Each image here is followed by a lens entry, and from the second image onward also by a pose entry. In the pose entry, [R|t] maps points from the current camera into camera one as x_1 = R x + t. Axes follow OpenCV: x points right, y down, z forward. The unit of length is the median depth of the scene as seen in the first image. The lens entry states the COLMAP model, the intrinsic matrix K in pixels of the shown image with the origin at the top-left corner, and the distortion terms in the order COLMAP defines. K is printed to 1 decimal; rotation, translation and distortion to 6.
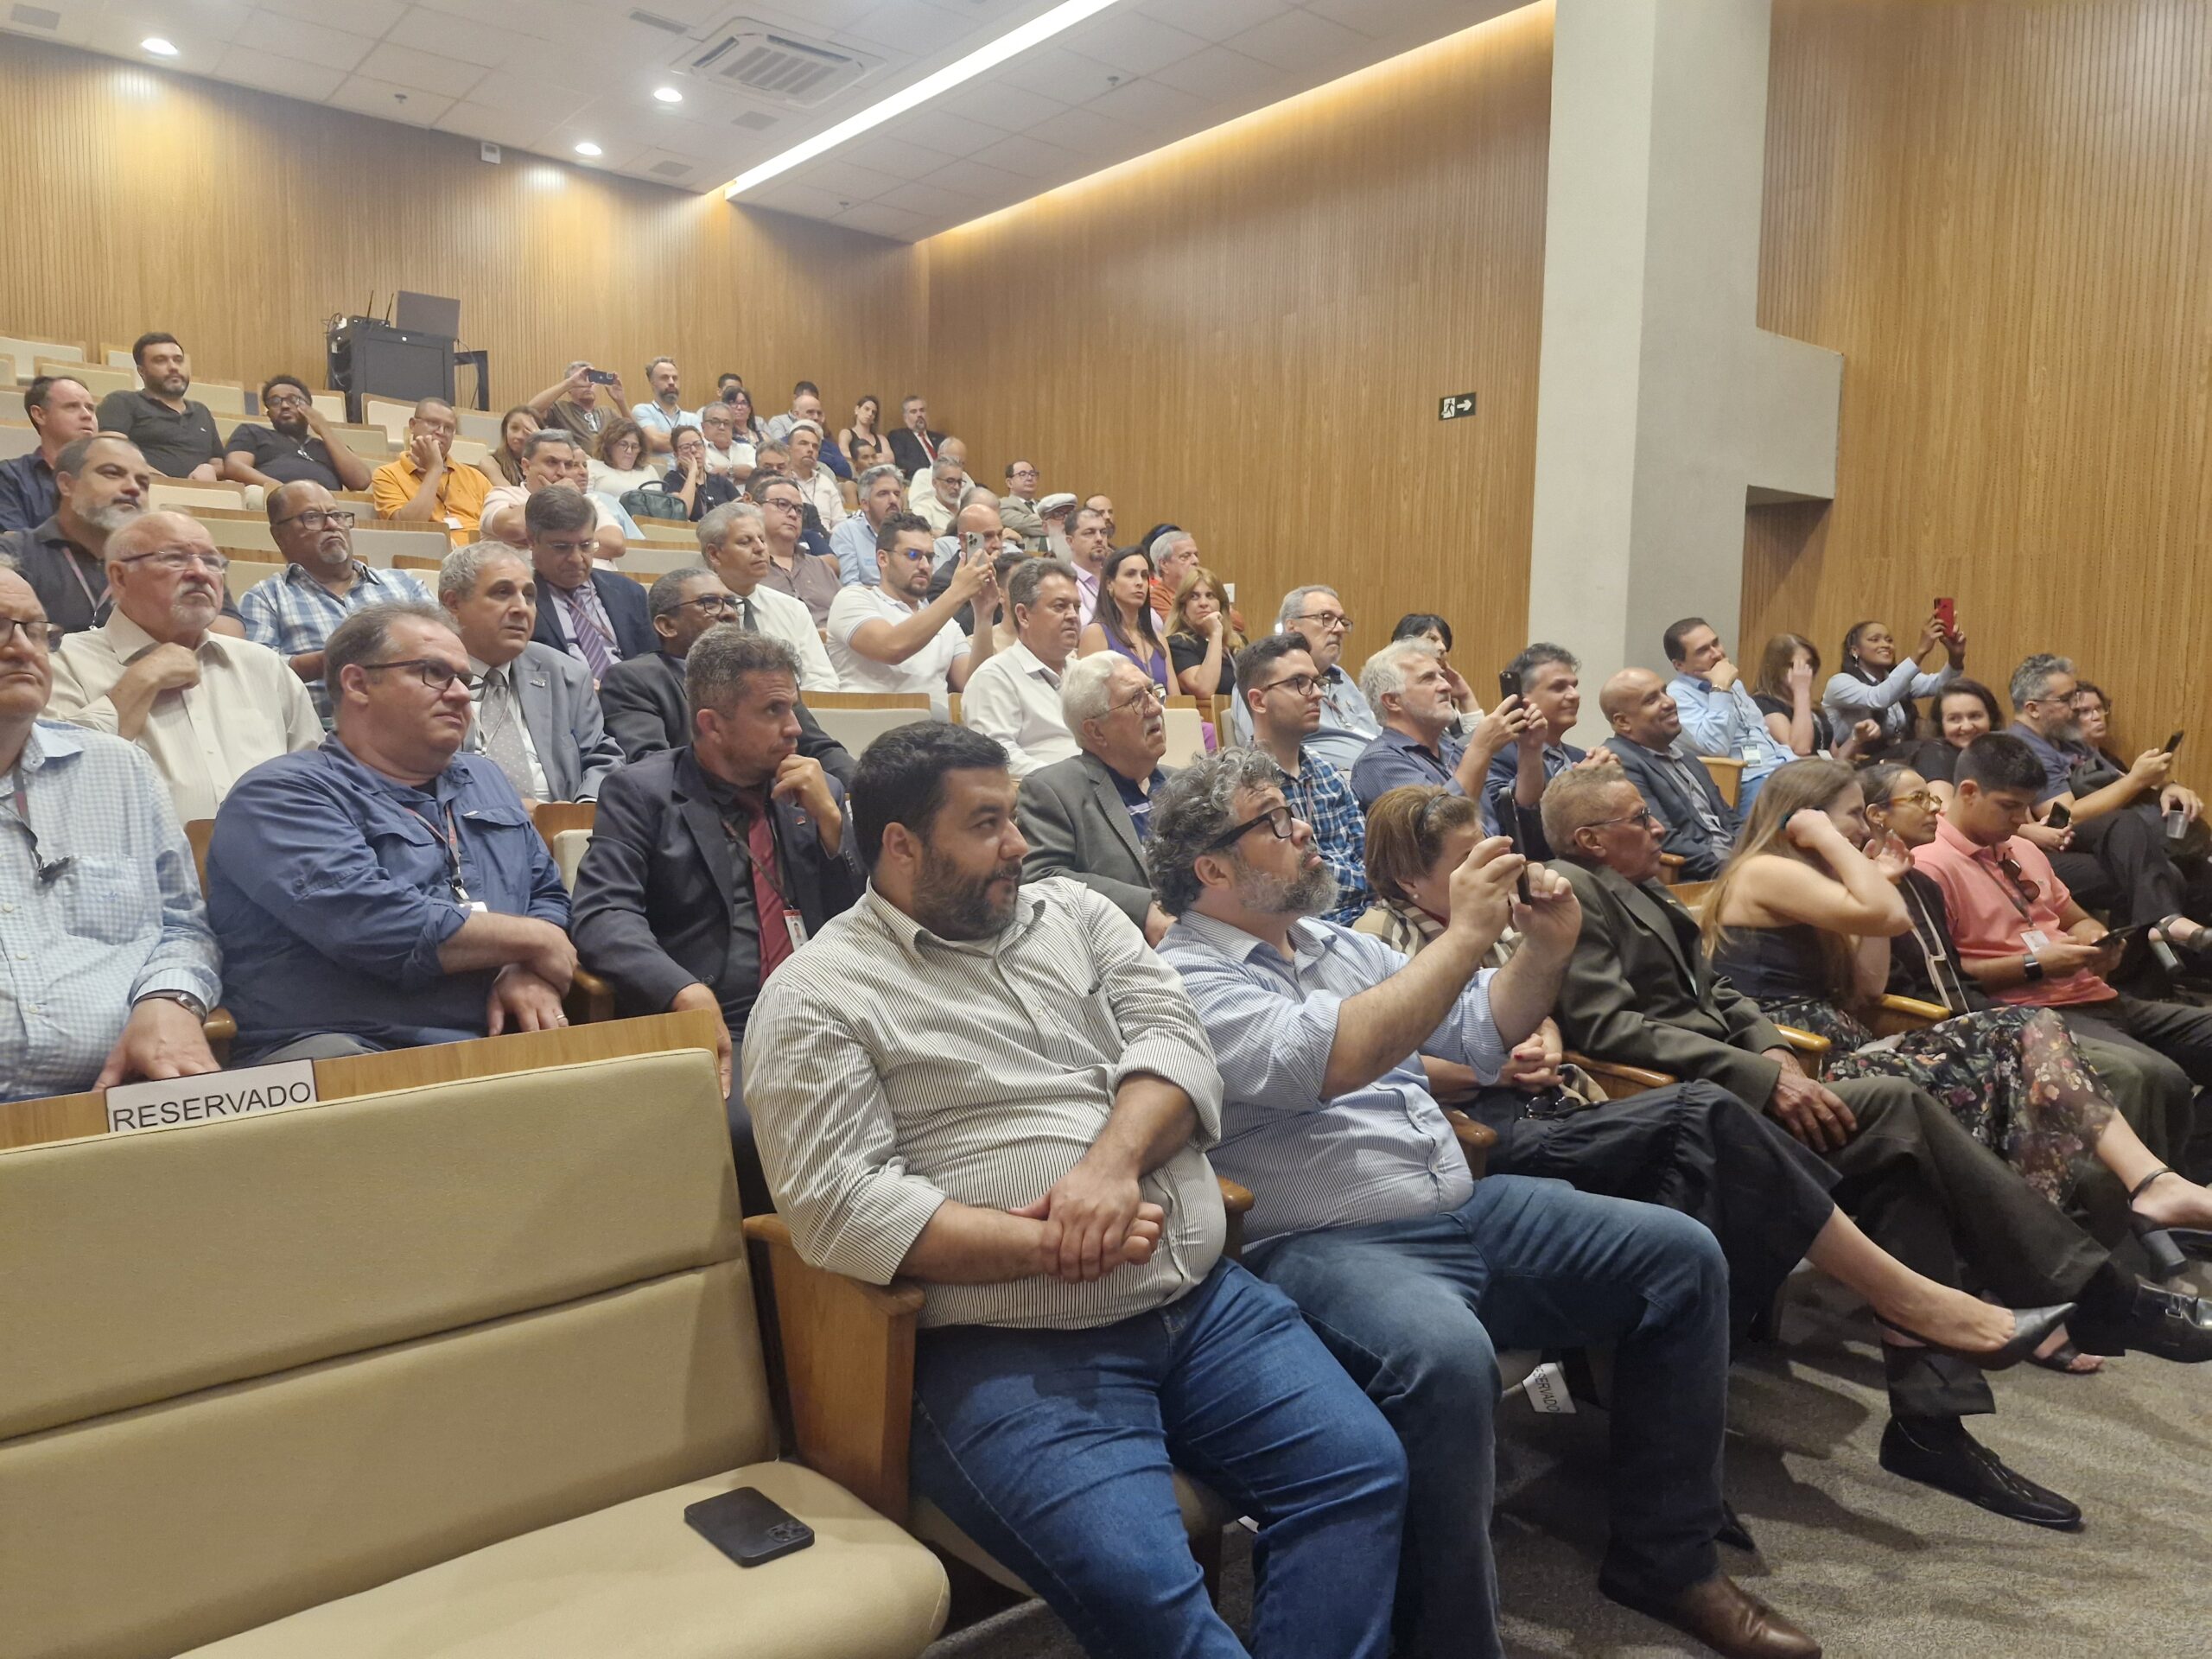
lens RADIAL K [[1522.9, 0, 1098.6], [0, 1522.9, 808.2], [0, 0, 1]] dist [0.081625, -0.085320]
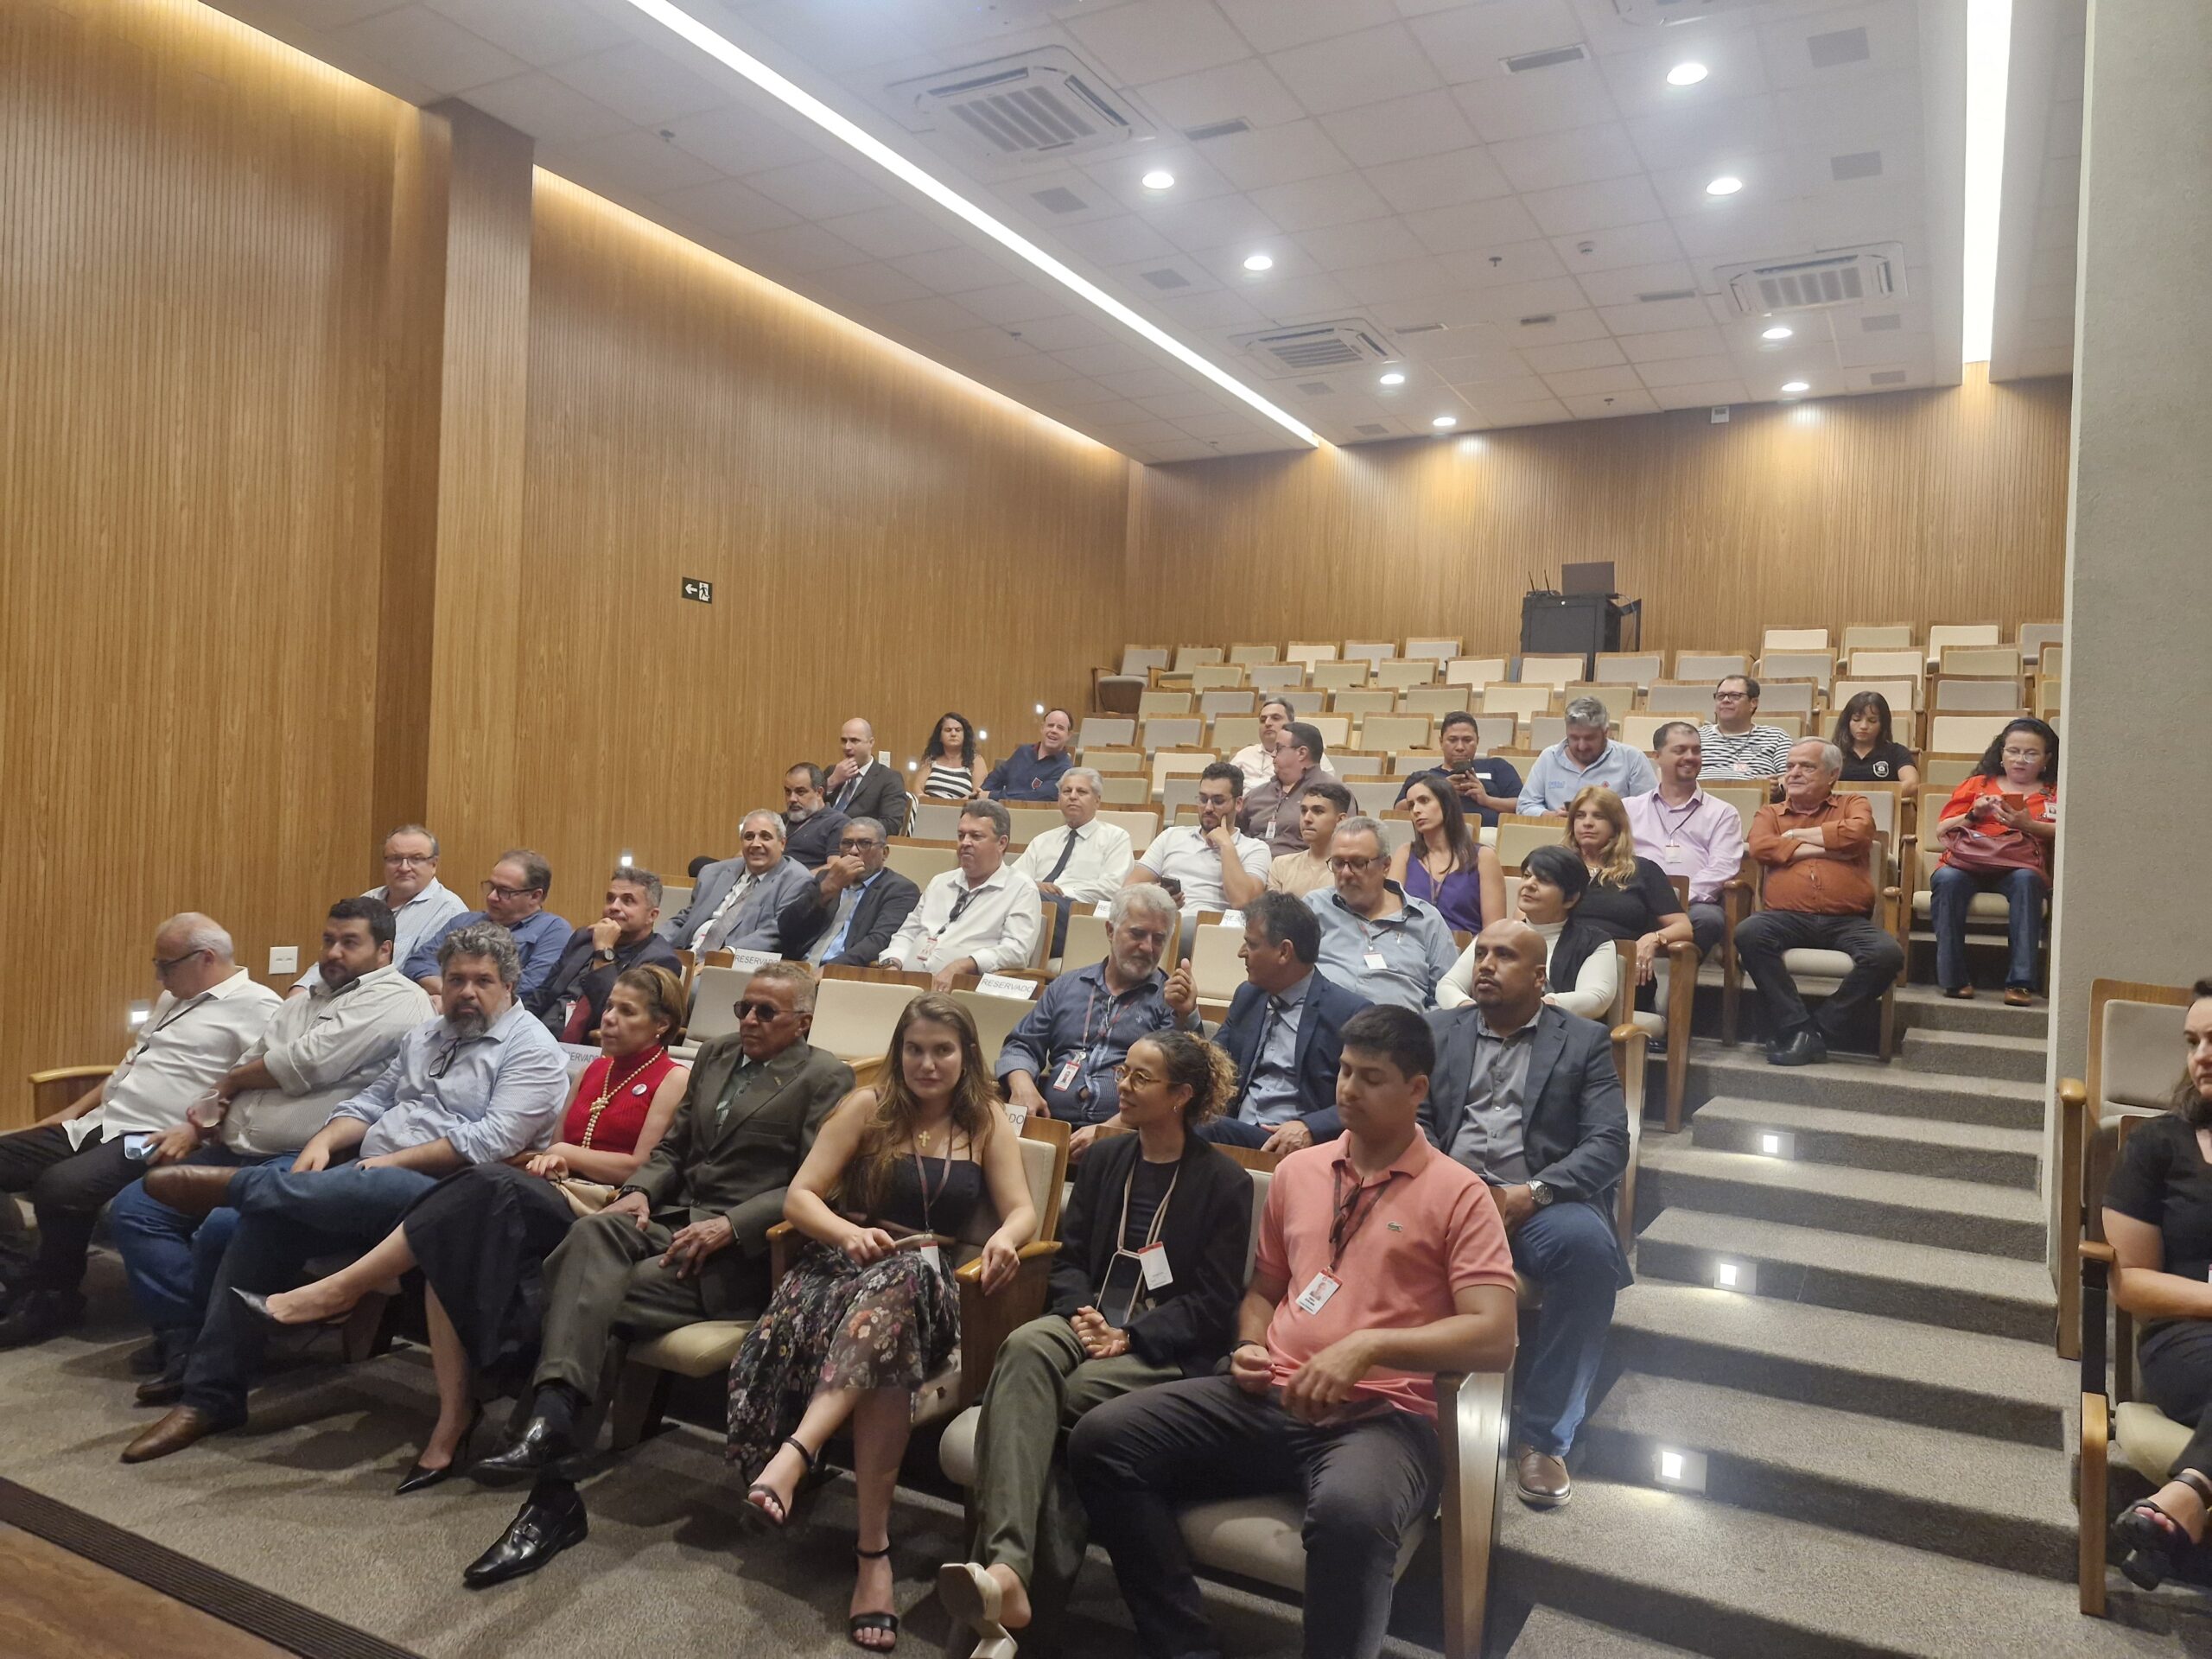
lens RADIAL K [[1522.9, 0, 1084.0], [0, 1522.9, 820.8], [0, 0, 1]] dist [0.081625, -0.085320]
pose [[0.360145, -0.000927, -0.932896, 0.552634], [-0.109965, 0.992986, -0.043439, -0.043308], [0.926393, 0.118230, 0.357517, 0.254929]]
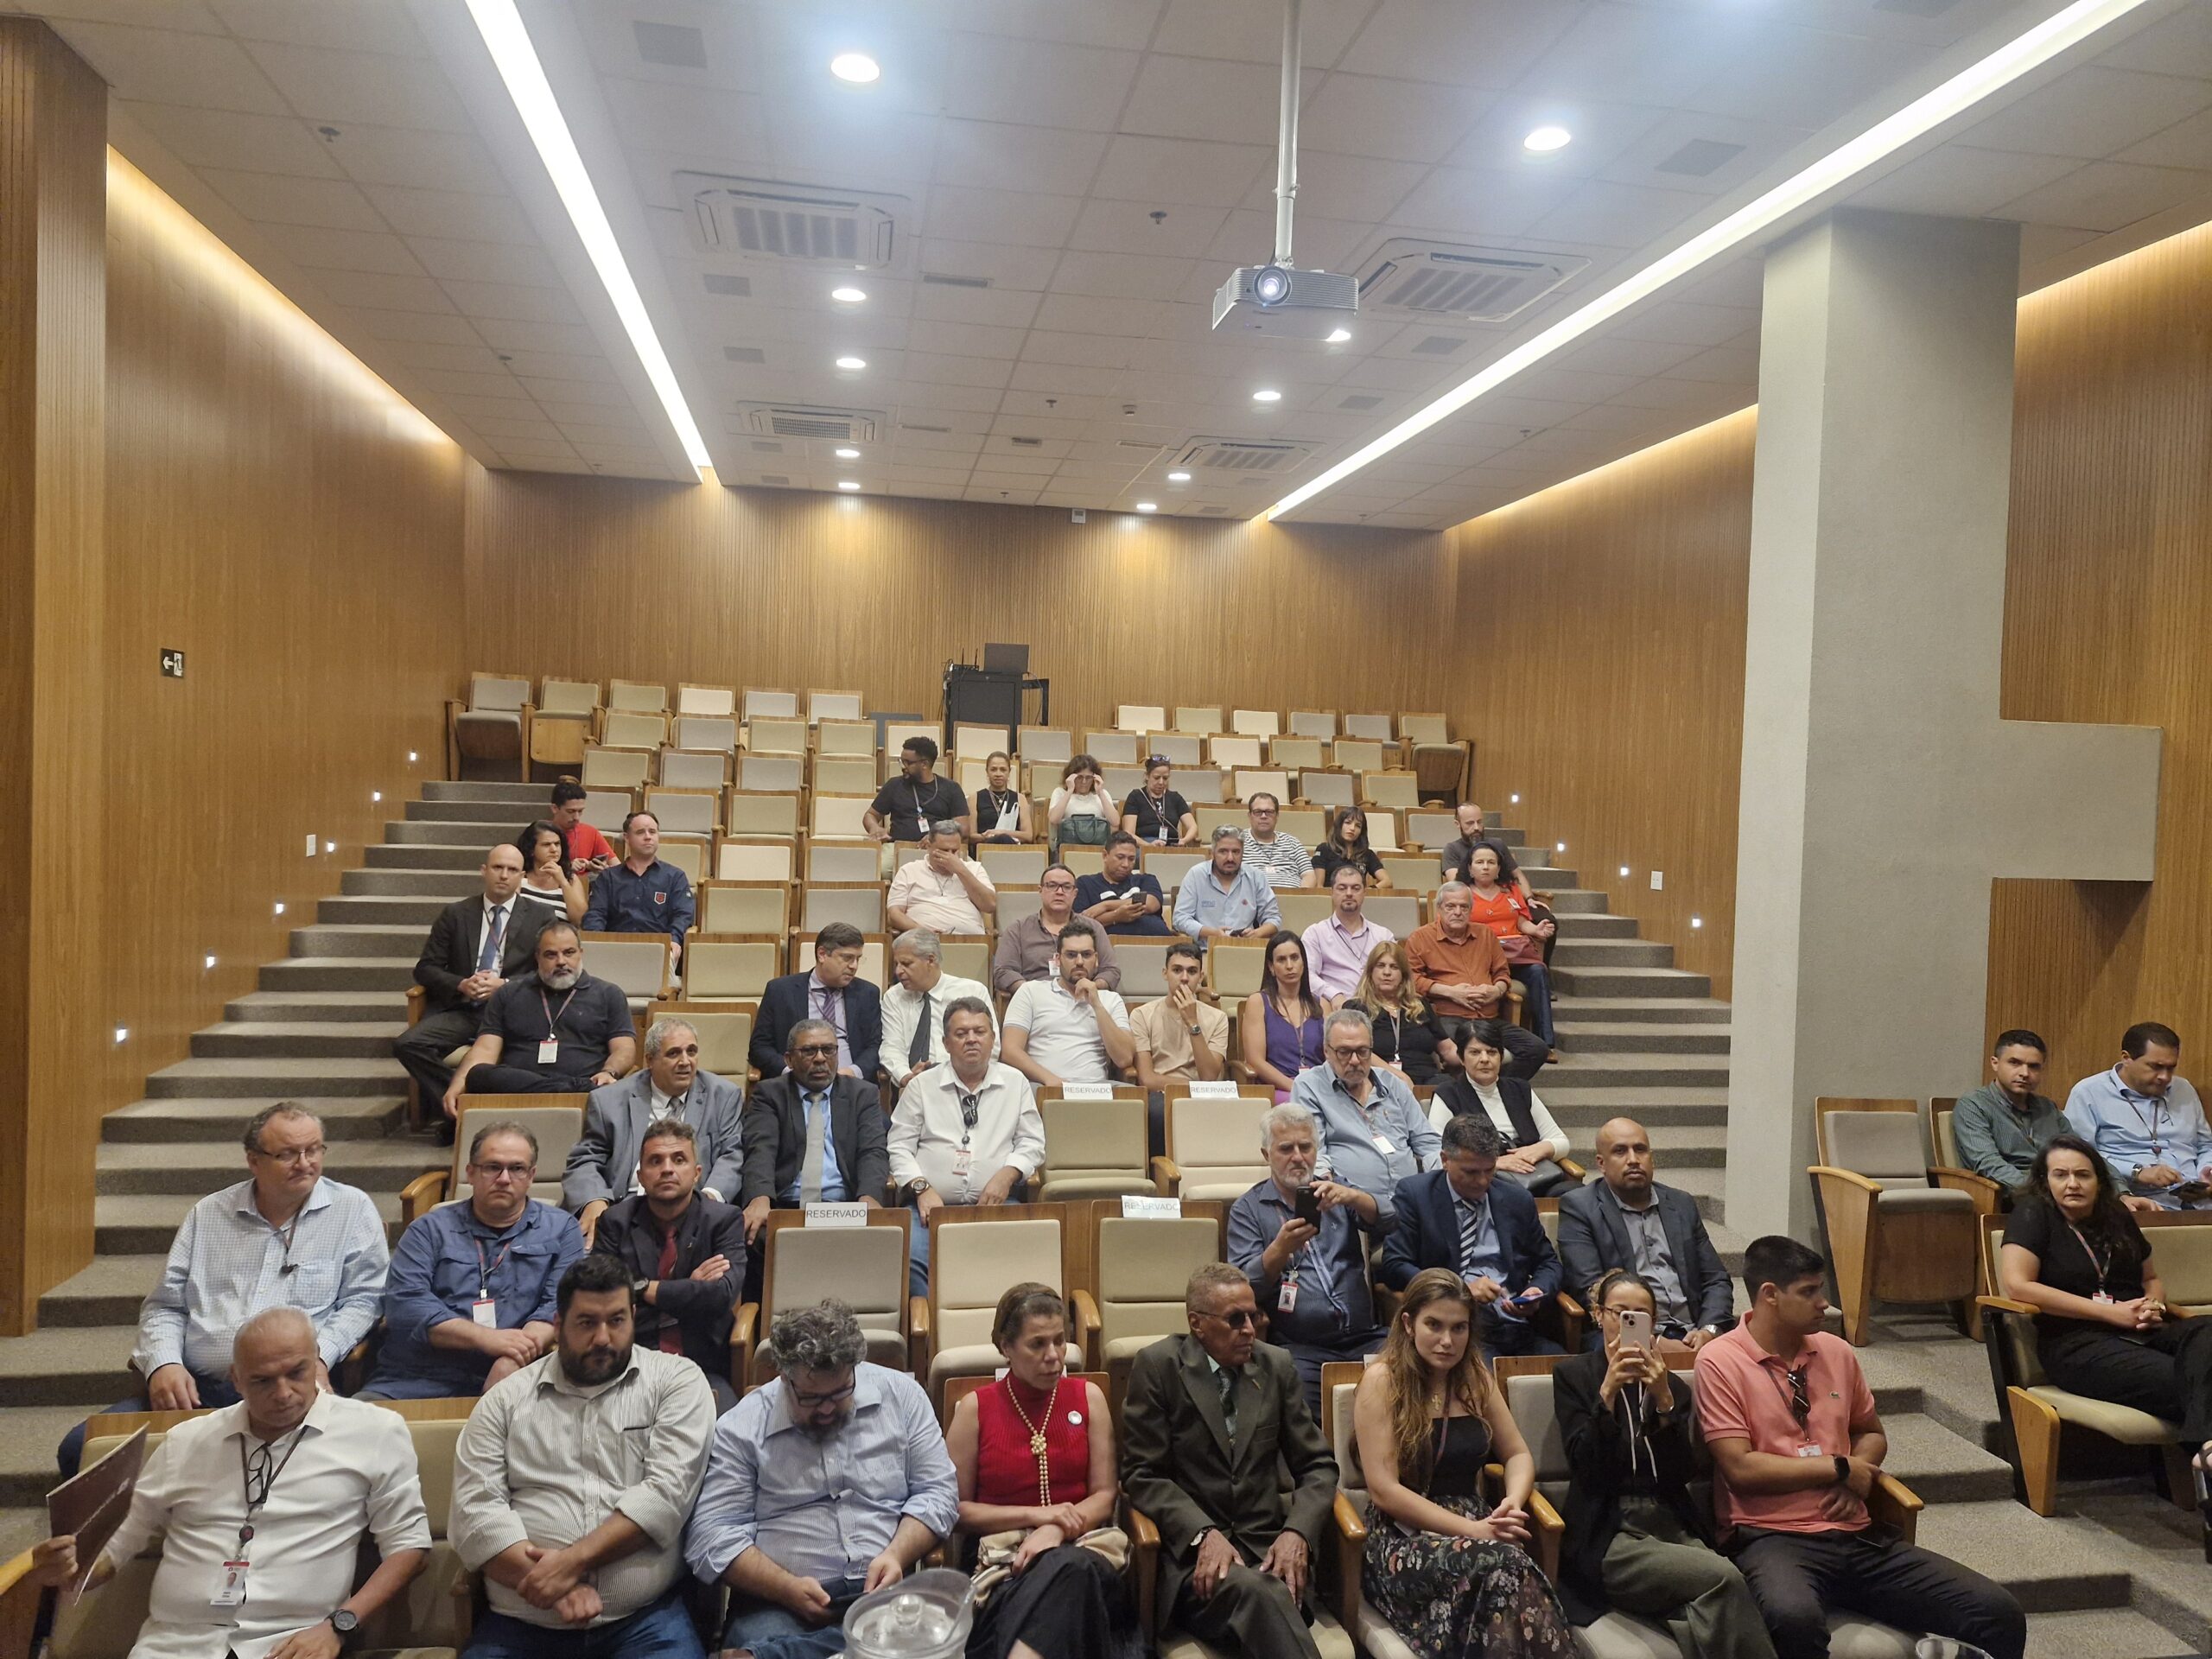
lens RADIAL K [[1522.9, 0, 1114.1], [0, 1522.9, 825.9], [0, 0, 1]] dist [0.081625, -0.085320]
pose [[0.872227, 0.025227, -0.488450, 0.305339], [-0.057741, 0.996996, -0.051615, -0.117809], [0.485680, 0.073223, 0.871064, -0.088057]]
